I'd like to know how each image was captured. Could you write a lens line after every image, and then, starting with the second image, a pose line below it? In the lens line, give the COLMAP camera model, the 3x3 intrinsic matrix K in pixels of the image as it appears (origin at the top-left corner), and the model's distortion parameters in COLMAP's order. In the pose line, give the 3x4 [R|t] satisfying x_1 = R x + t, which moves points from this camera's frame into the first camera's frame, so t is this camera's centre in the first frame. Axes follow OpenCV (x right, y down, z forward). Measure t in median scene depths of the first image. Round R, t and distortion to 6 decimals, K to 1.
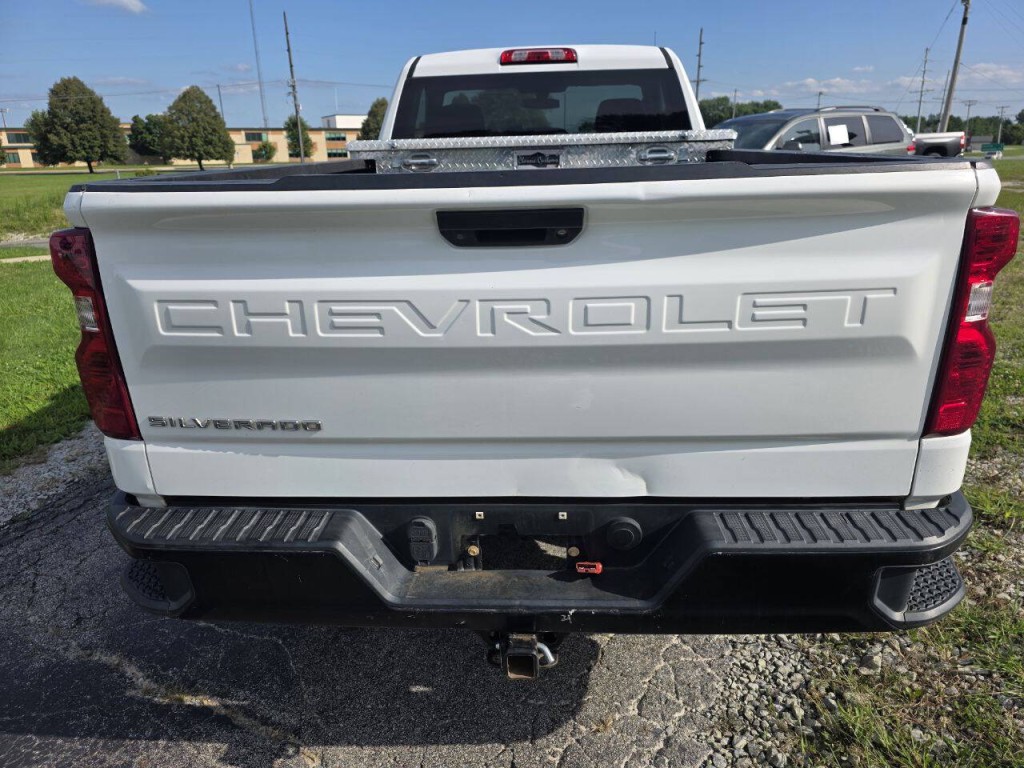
lens RADIAL K [[686.4, 0, 513.3], [0, 686.4, 387.0], [0, 0, 1]] dist [0.046047, -0.038669]
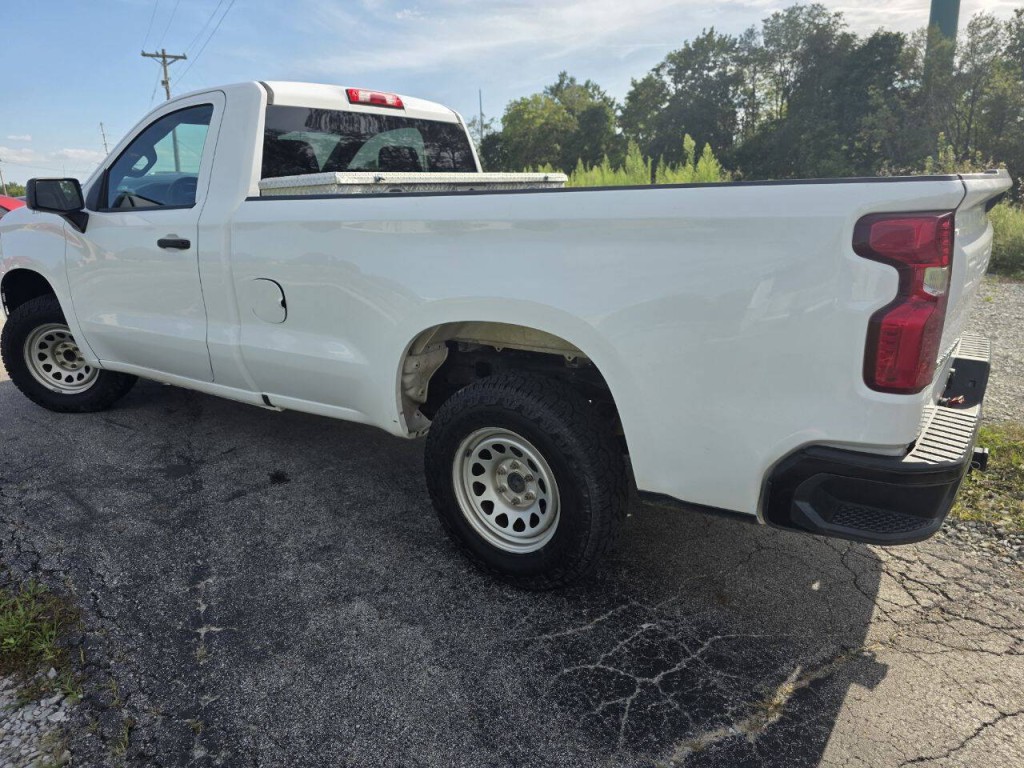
lens RADIAL K [[686.4, 0, 505.6], [0, 686.4, 380.7], [0, 0, 1]] dist [0.046047, -0.038669]
pose [[0.538141, -0.214437, 0.815120, -0.881720], [0.294395, 0.954005, 0.056615, -0.100774], [-0.789769, 0.209501, 0.576518, 0.406078]]
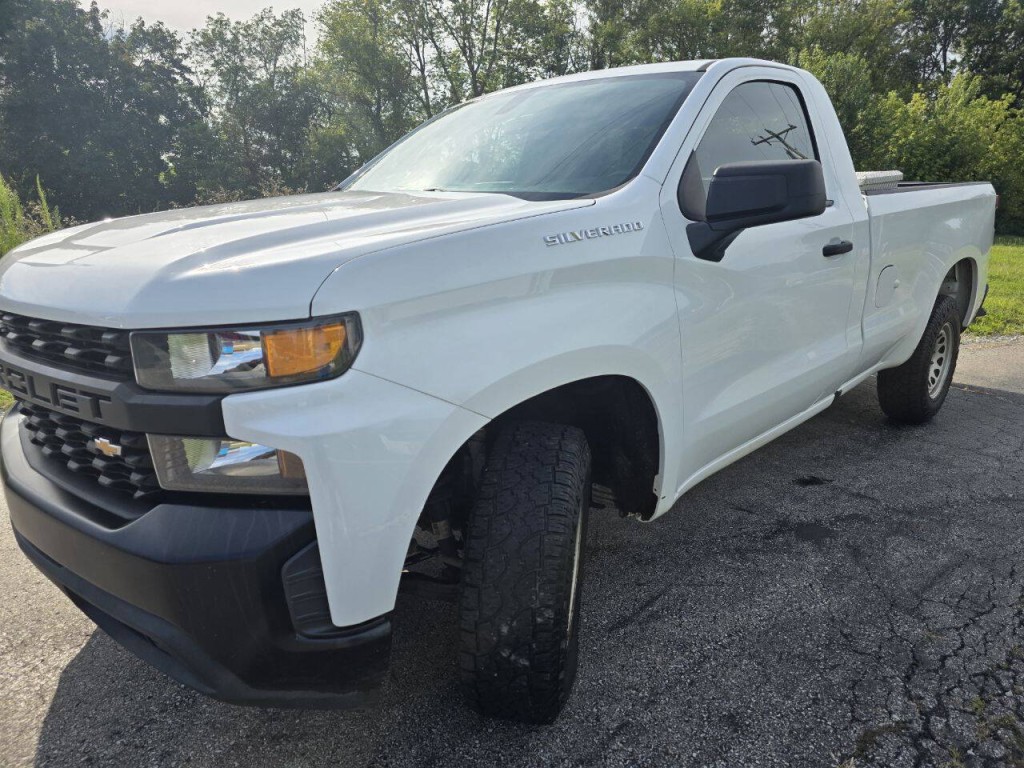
lens RADIAL K [[686.4, 0, 506.8], [0, 686.4, 384.2], [0, 0, 1]] dist [0.046047, -0.038669]
pose [[-0.739931, -0.141861, 0.657554, -0.546760], [0.266446, 0.835752, 0.480131, -0.775157], [-0.617664, 0.530466, -0.580600, 2.217475]]
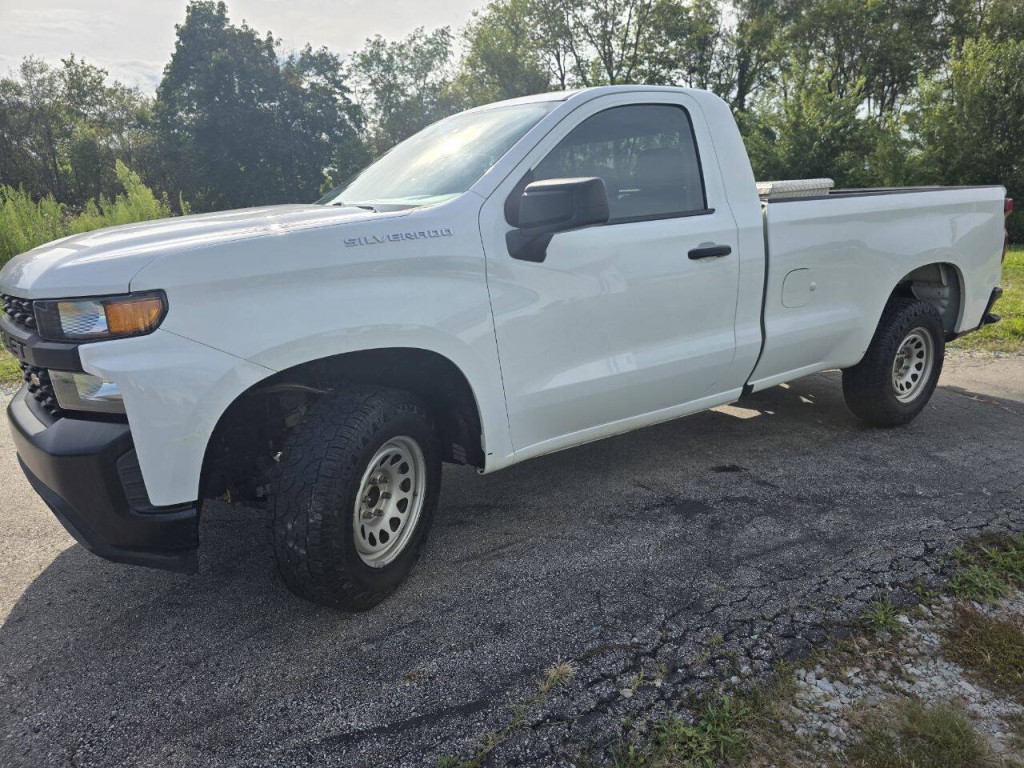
lens RADIAL K [[686.4, 0, 513.7], [0, 686.4, 392.7], [0, 0, 1]] dist [0.046047, -0.038669]
pose [[-0.592325, -0.171329, 0.787272, -0.890497], [0.319985, 0.846740, 0.425020, -0.719924], [-0.739433, 0.503665, -0.446722, 2.097437]]
